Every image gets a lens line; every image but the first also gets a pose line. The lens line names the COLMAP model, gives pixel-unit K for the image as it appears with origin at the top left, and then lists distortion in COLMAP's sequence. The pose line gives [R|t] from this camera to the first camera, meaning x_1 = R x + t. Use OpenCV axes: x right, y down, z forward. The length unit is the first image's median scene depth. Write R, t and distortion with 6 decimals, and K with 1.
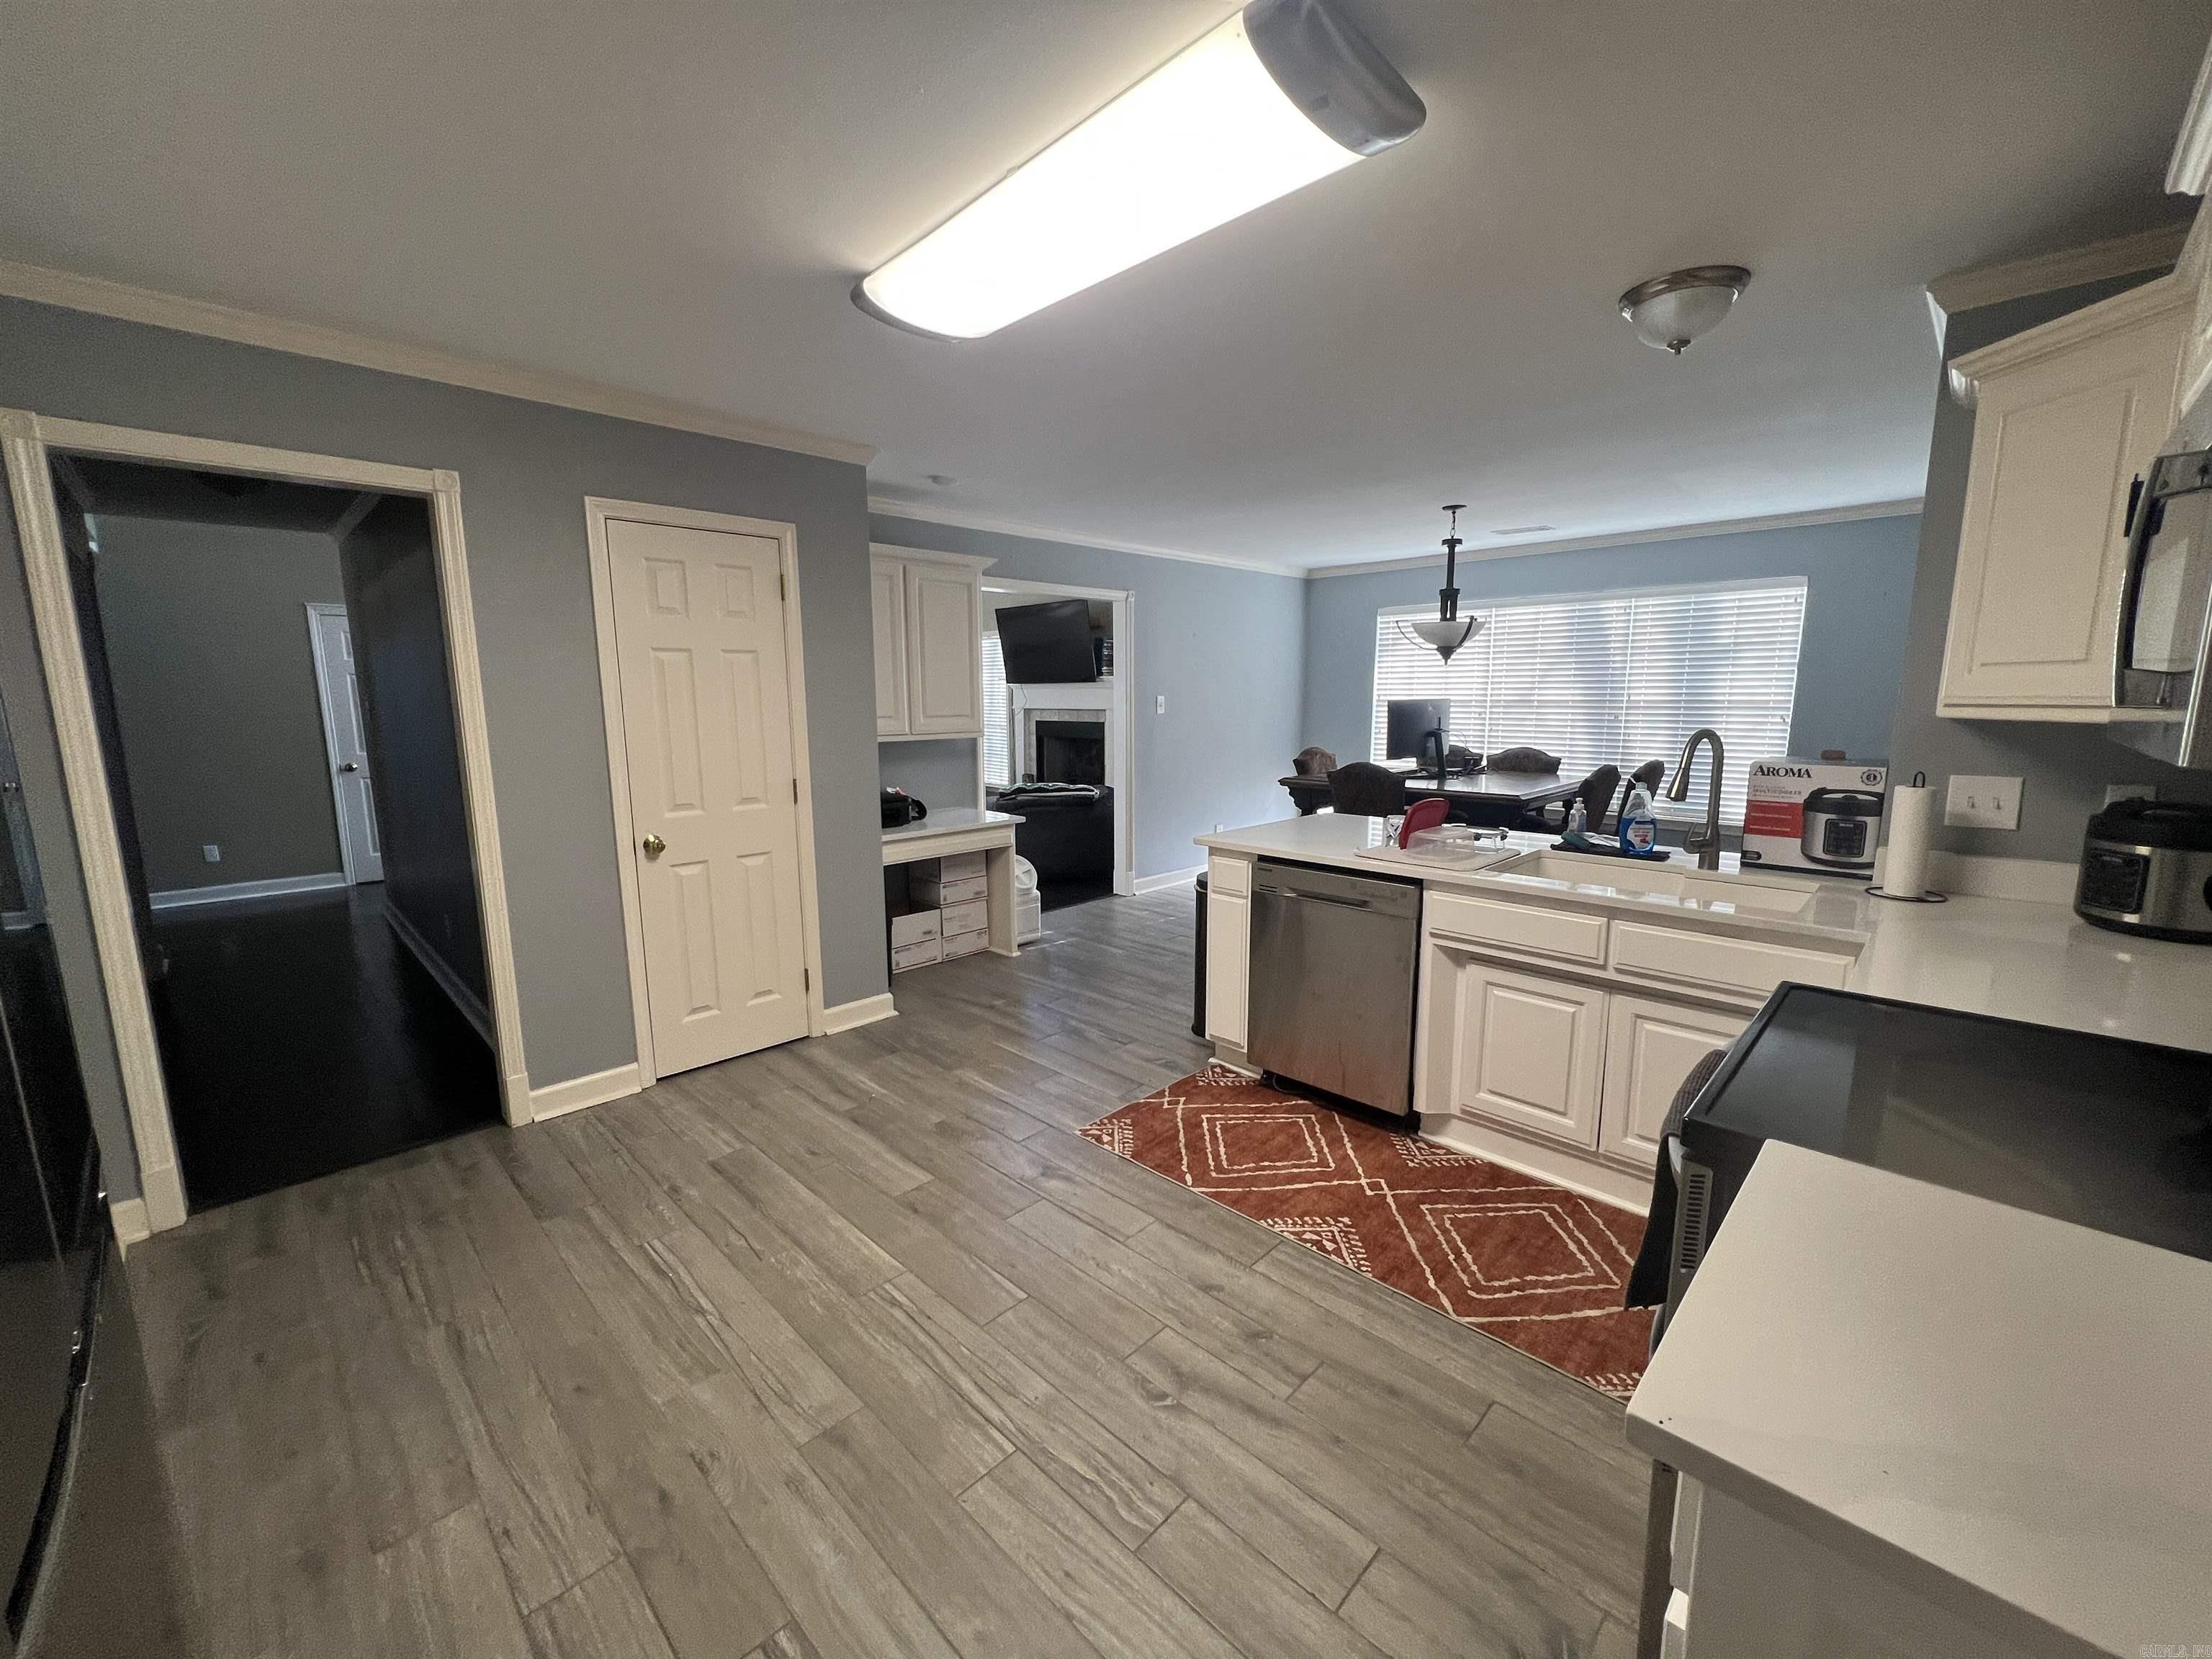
lens RADIAL K [[883.5, 0, 1110.0], [0, 883.5, 829.9], [0, 0, 1]] dist [-0.001964, -0.000036]
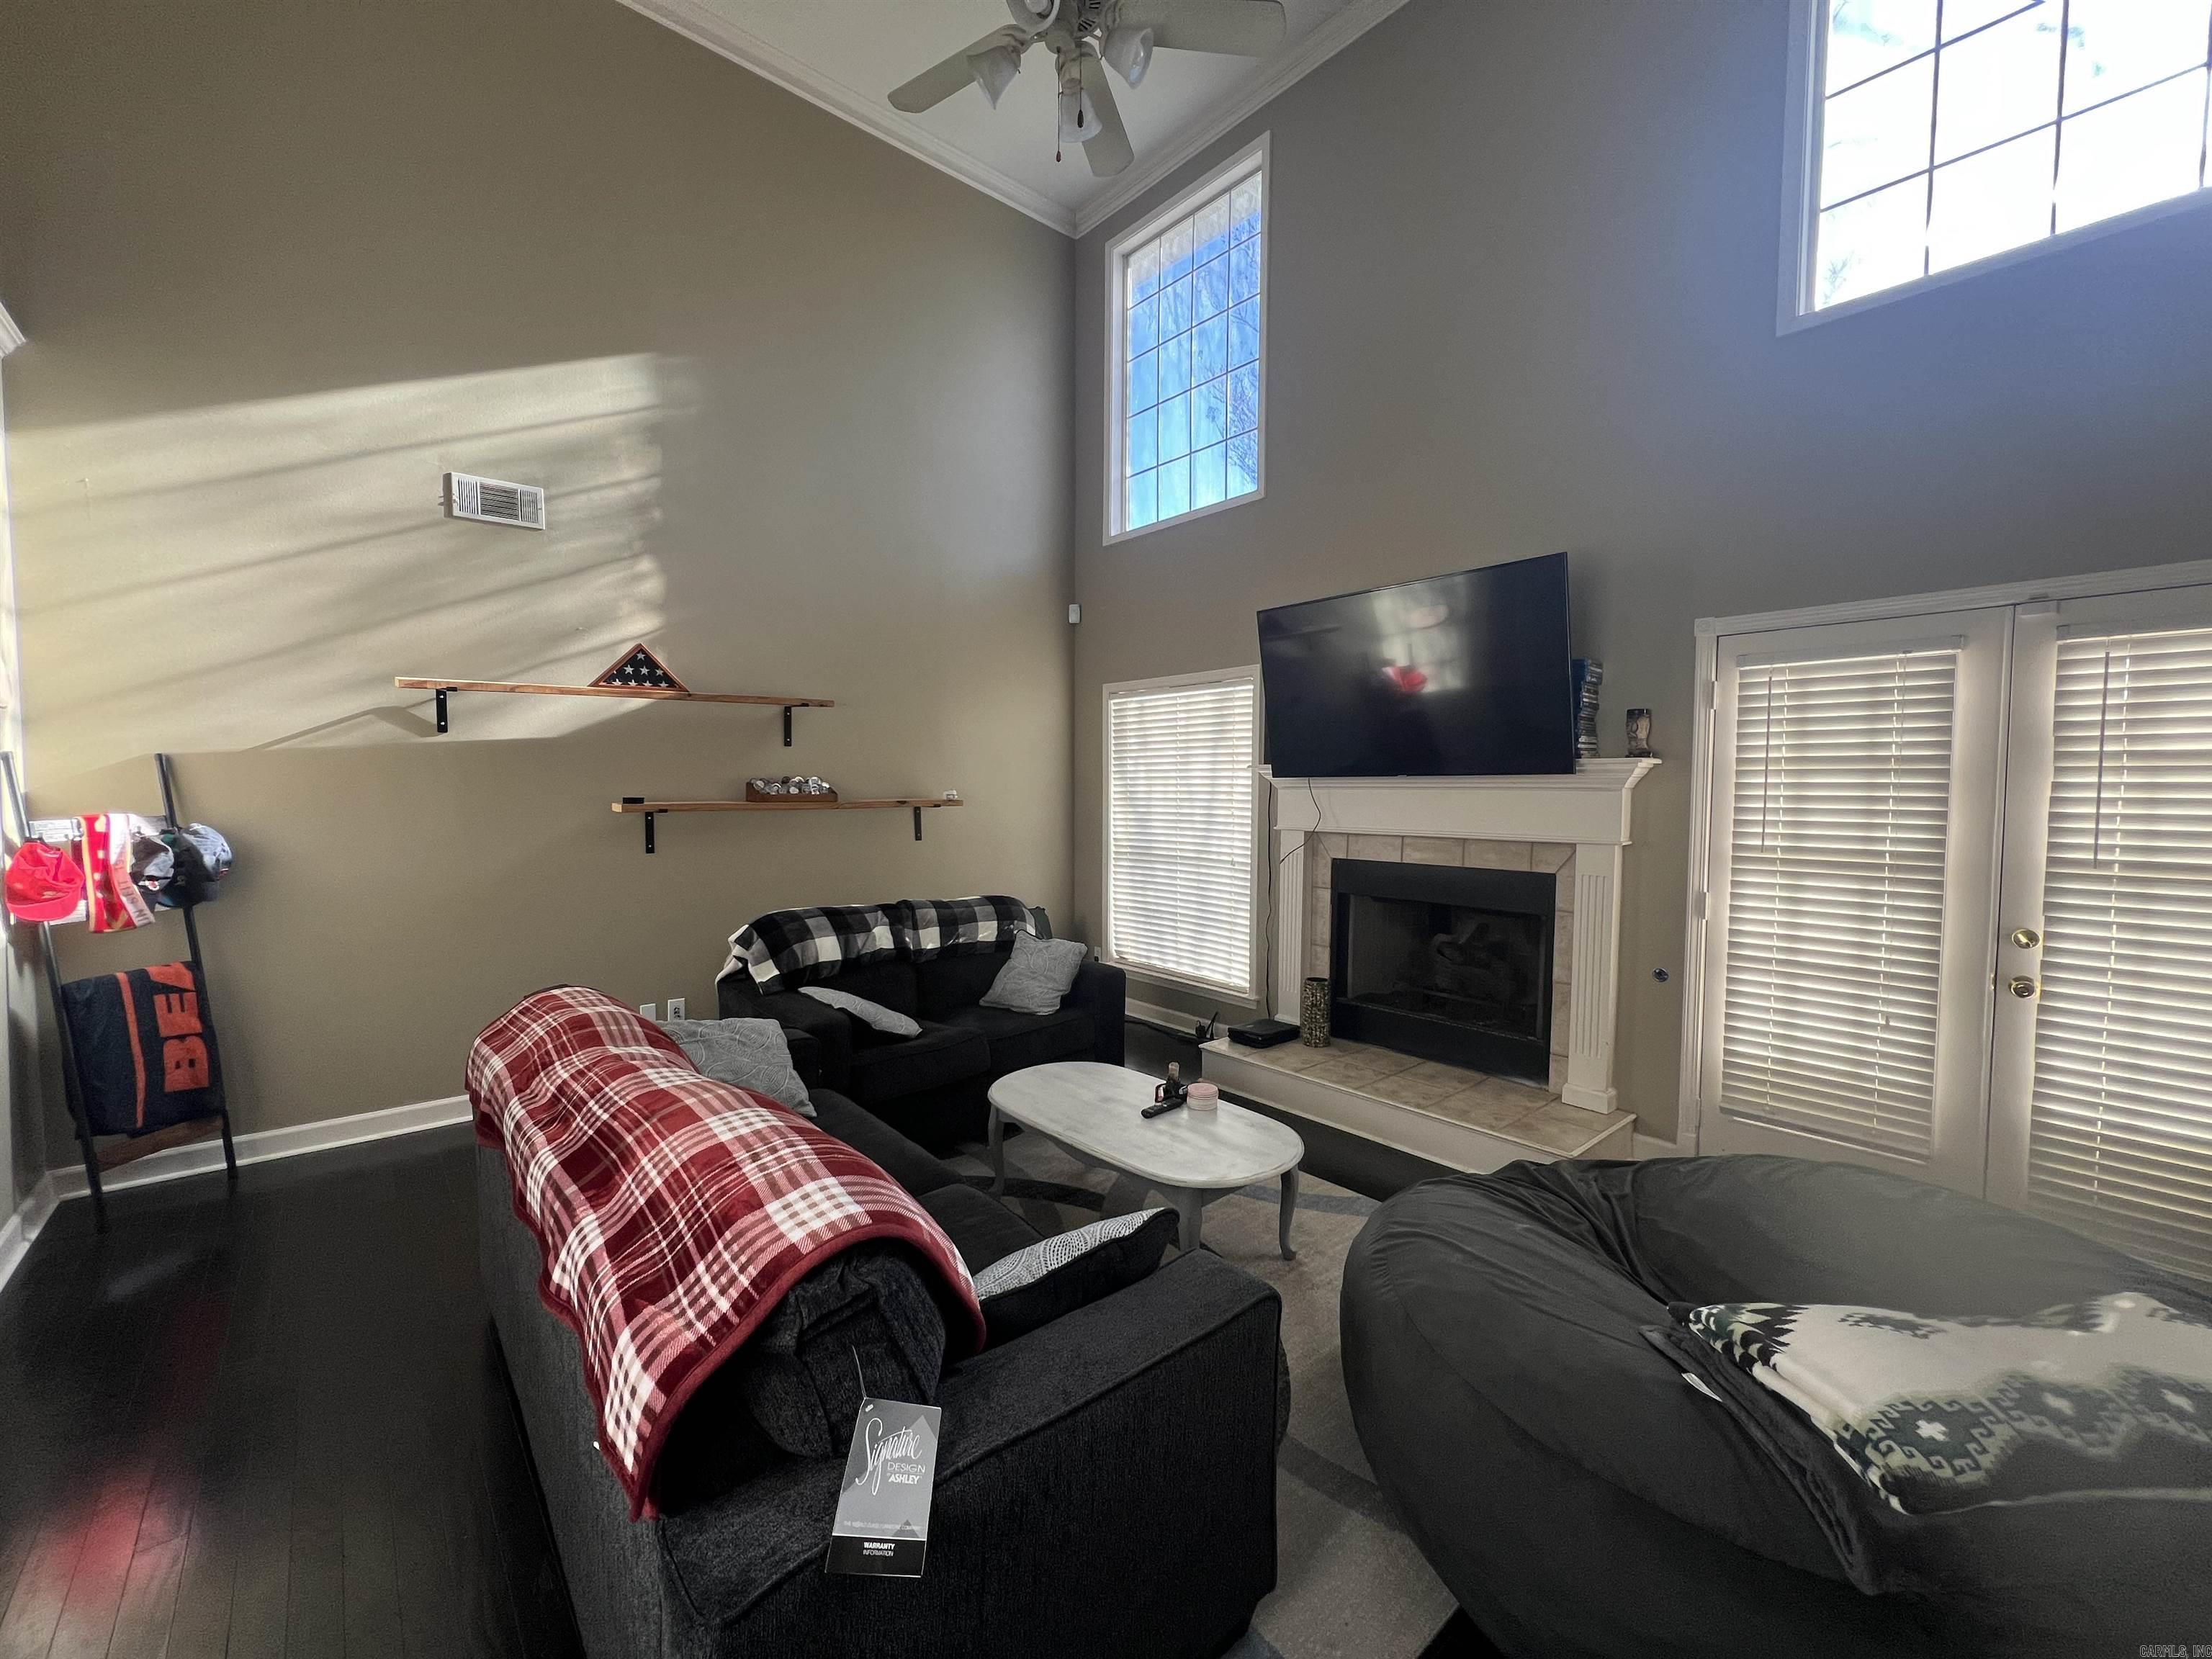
lens RADIAL K [[883.5, 0, 1106.3], [0, 883.5, 836.5], [0, 0, 1]] dist [-0.001964, -0.000036]
pose [[0.997298, 0.013252, -0.072260, -0.355256], [-0.020344, 0.994948, -0.098309, -0.188428], [0.070592, 0.099513, 0.992529, 1.163507]]
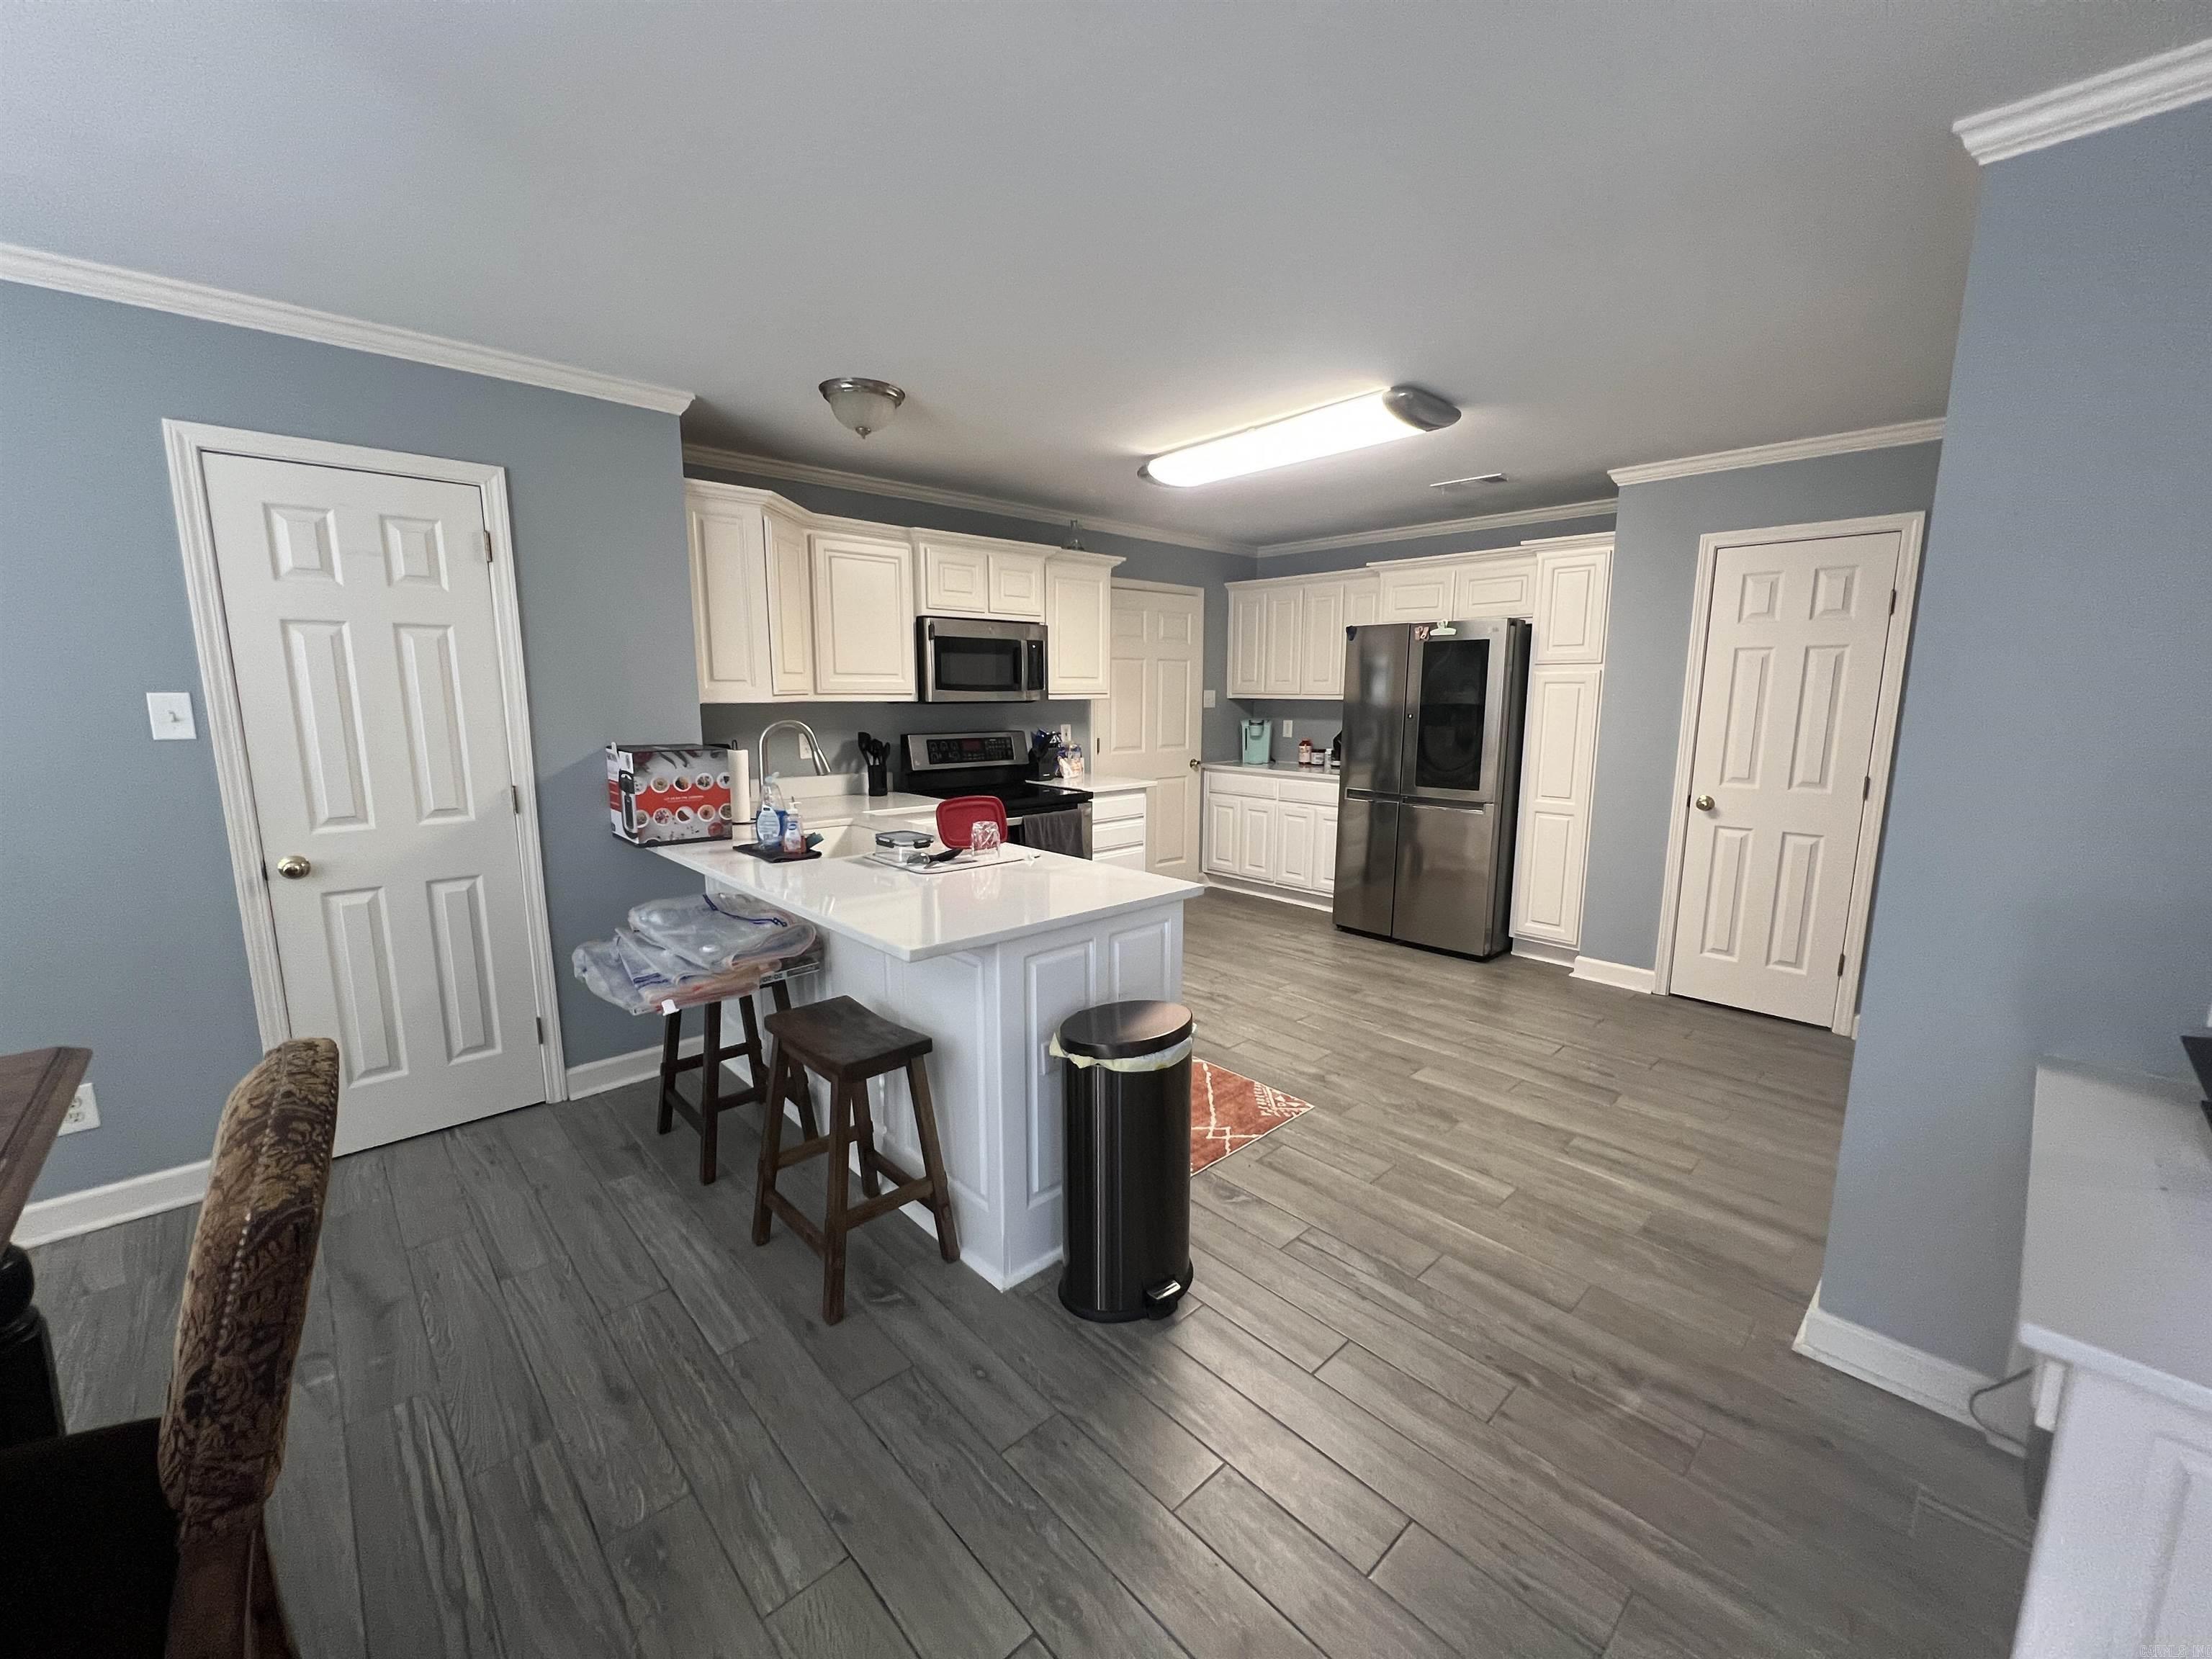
lens RADIAL K [[883.5, 0, 1110.9], [0, 883.5, 835.5], [0, 0, 1]] dist [-0.001964, -0.000036]
pose [[-0.999392, -0.004016, 0.034630, 0.101676], [0.007161, 0.948511, 0.316663, -0.183808], [-0.034118, 0.316719, -0.947906, 1.169190]]
